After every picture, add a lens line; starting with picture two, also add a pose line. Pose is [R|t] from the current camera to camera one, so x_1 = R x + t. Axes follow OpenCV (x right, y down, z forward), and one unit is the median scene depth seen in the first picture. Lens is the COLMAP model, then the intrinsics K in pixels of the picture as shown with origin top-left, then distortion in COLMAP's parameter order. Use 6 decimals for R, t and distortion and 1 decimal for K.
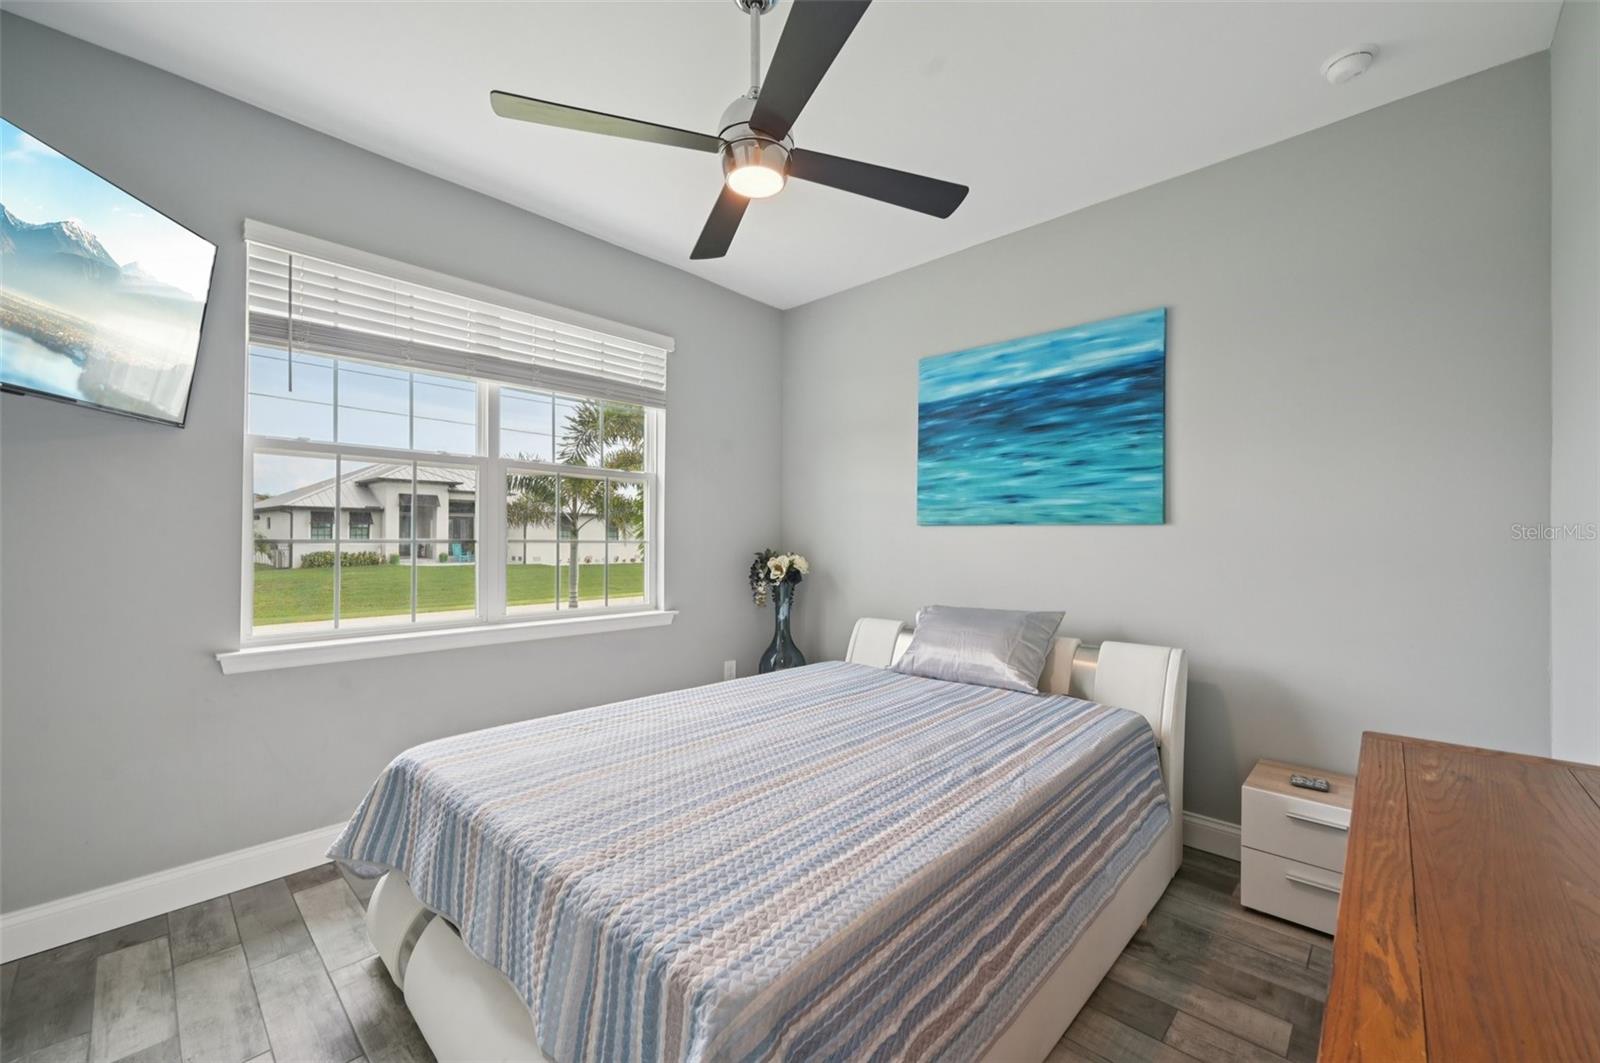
lens RADIAL K [[635.0, 0, 803.0], [0, 635.0, 535.8], [0, 0, 1]] dist [-0.000604, 0.000003]
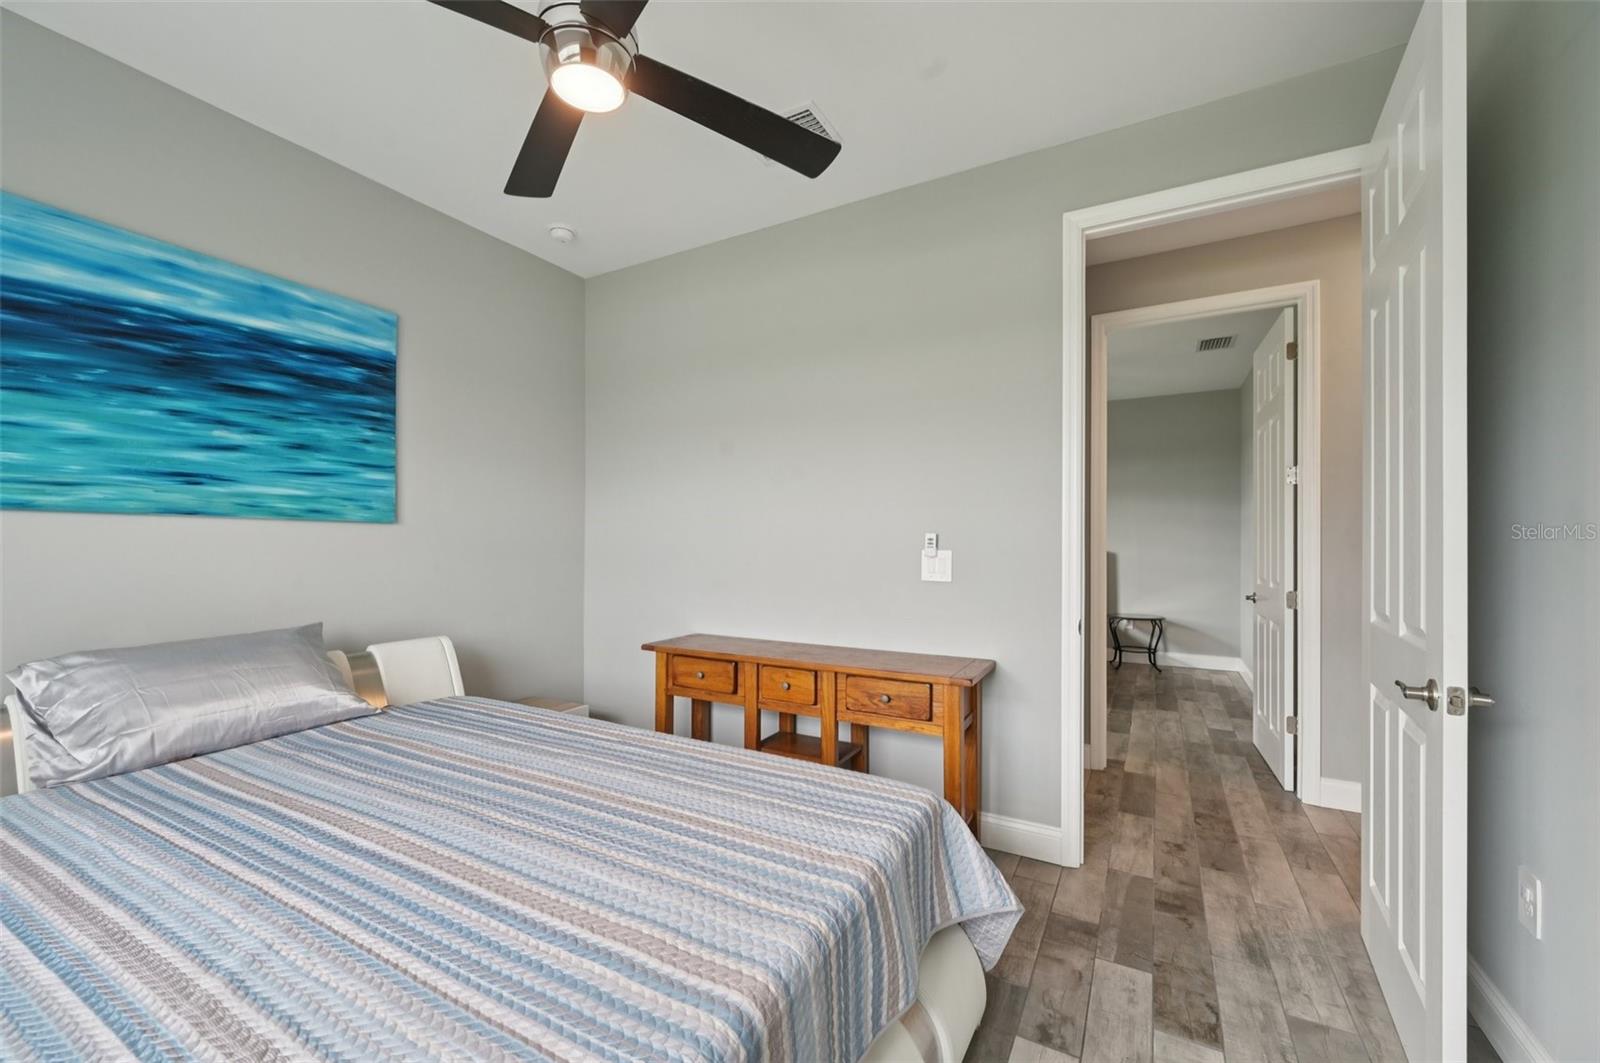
lens RADIAL K [[635.0, 0, 803.0], [0, 635.0, 535.8], [0, 0, 1]] dist [-0.000604, 0.000003]
pose [[-0.249243, 0.004132, 0.968432, -0.570158], [-0.011255, 0.999911, -0.007163, 0.002171], [-0.968376, -0.012685, -0.249175, 0.582215]]
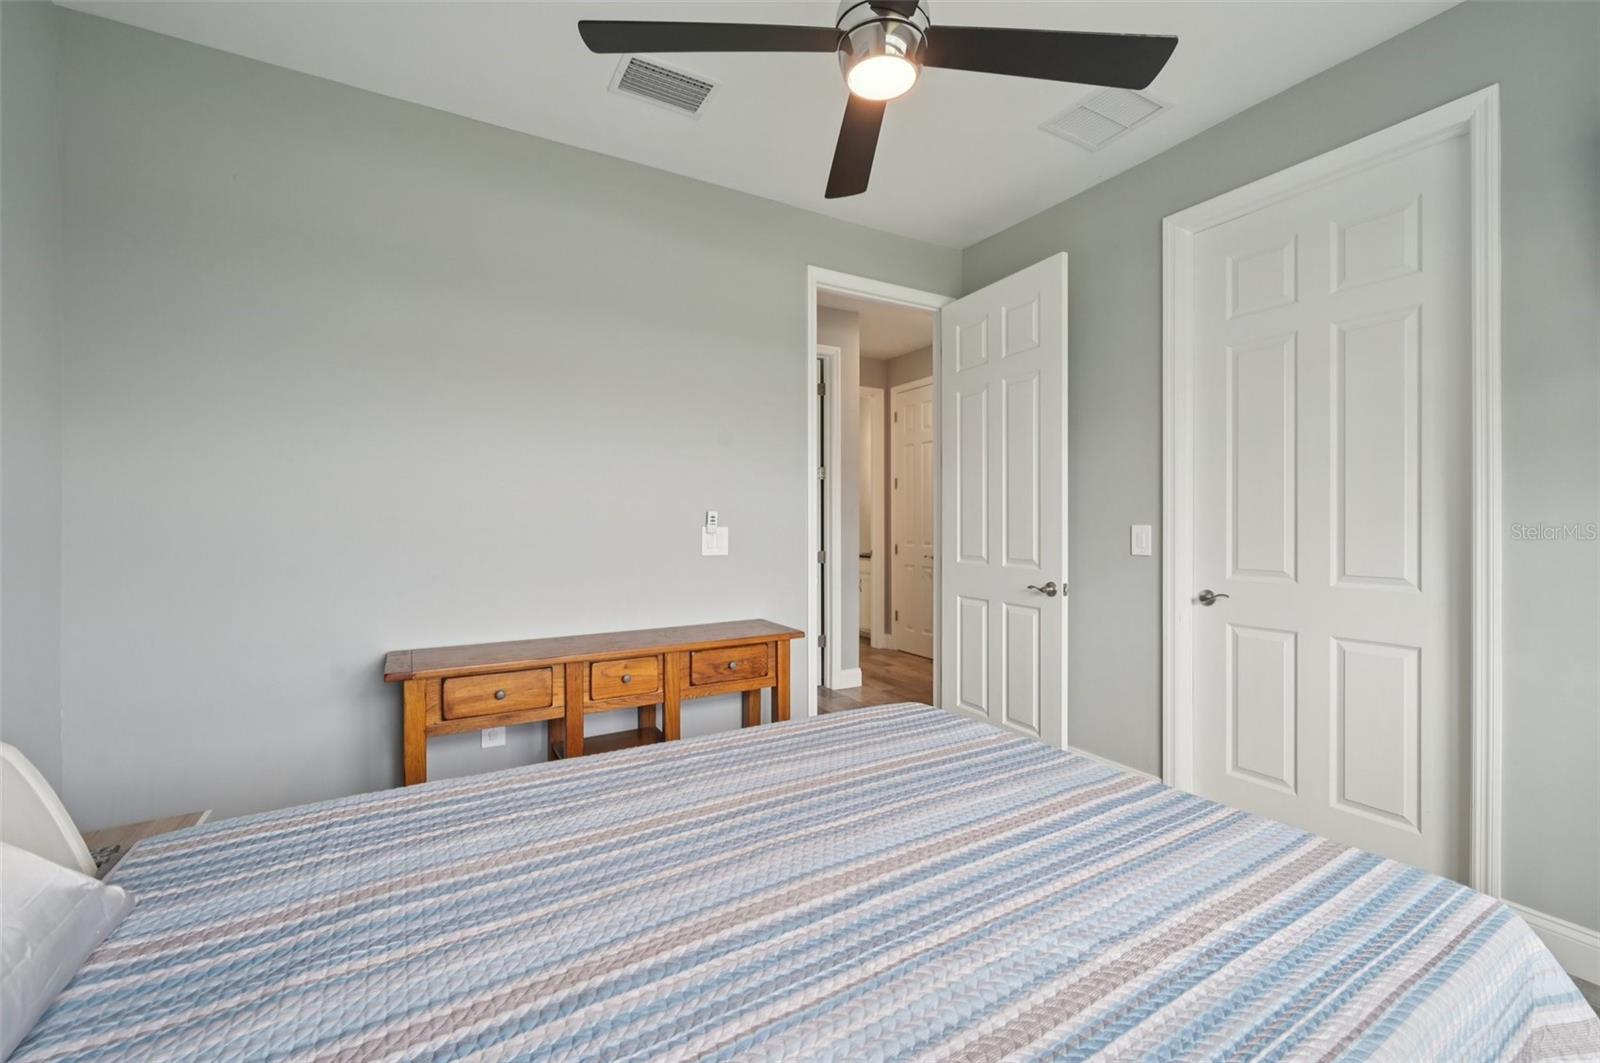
lens RADIAL K [[659.9, 0, 801.7], [0, 659.9, 519.8], [0, 0, 1]] dist [-0.001722, -0.000051]
pose [[-0.960698, -0.003270, 0.277578, -0.134164], [-0.004748, 0.999978, -0.004654, 0.006527], [-0.277557, -0.005790, -0.960692, 1.149483]]
